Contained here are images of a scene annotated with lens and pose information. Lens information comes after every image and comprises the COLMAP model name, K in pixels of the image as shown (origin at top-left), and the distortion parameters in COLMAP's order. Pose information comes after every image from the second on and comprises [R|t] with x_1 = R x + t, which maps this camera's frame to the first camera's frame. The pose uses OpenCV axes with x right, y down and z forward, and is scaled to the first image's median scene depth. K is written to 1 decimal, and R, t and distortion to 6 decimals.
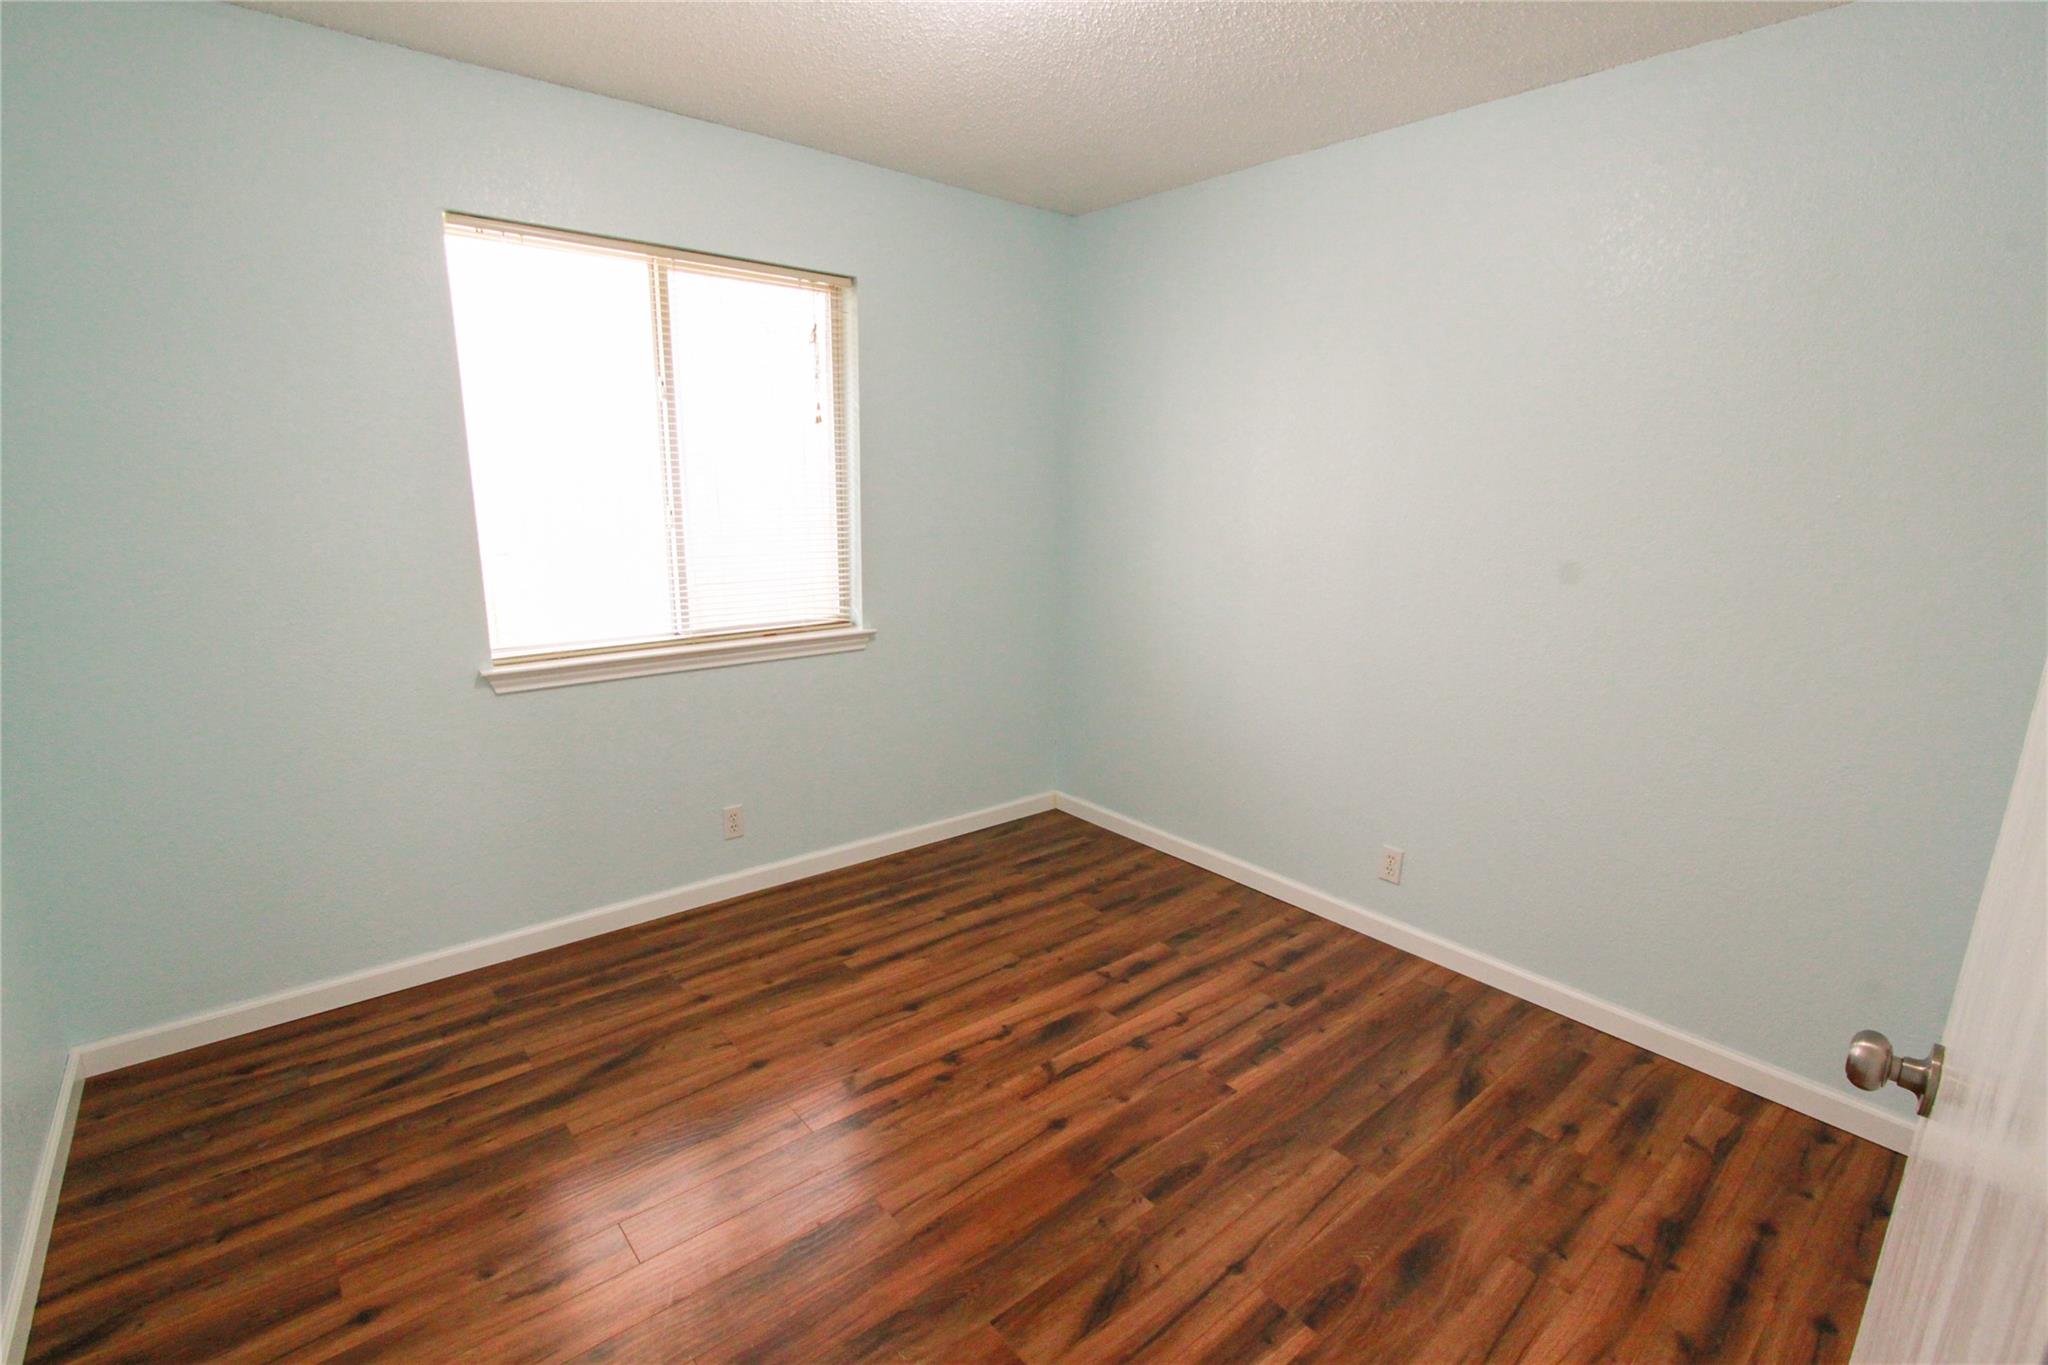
lens RADIAL K [[940.4, 0, 1019.6], [0, 940.4, 691.0], [0, 0, 1]] dist [-0.023442, 0.004382]
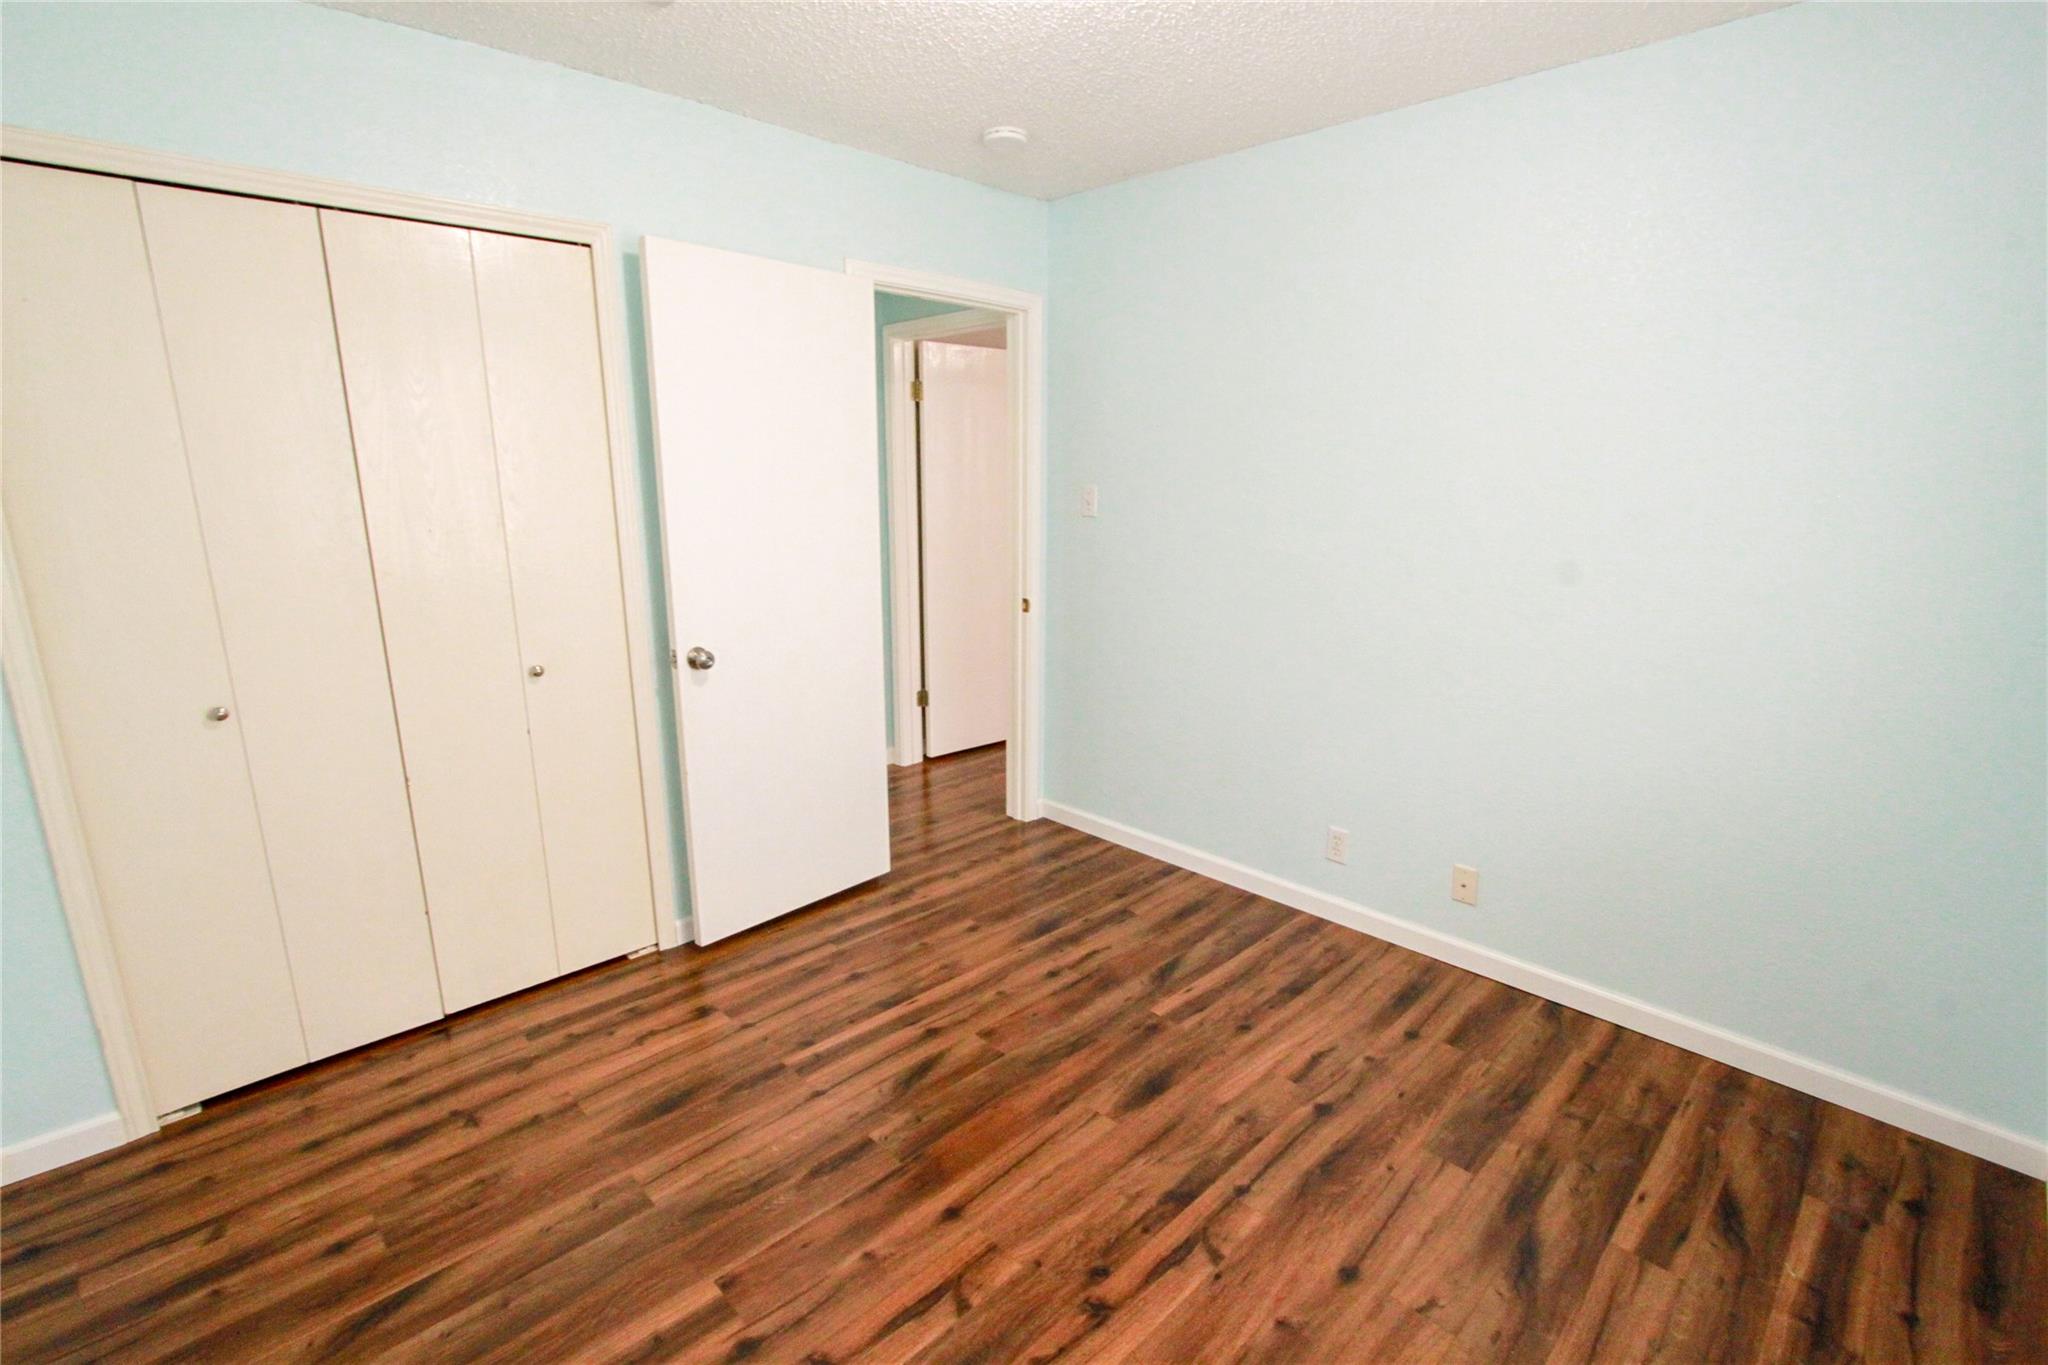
lens RADIAL K [[940.4, 0, 1019.6], [0, 940.4, 691.0], [0, 0, 1]] dist [-0.023442, 0.004382]
pose [[-0.997027, -0.005790, -0.076830, 0.049327], [-0.038859, 0.898851, 0.436529, -0.378857], [0.066531, 0.438217, -0.896404, 1.624987]]
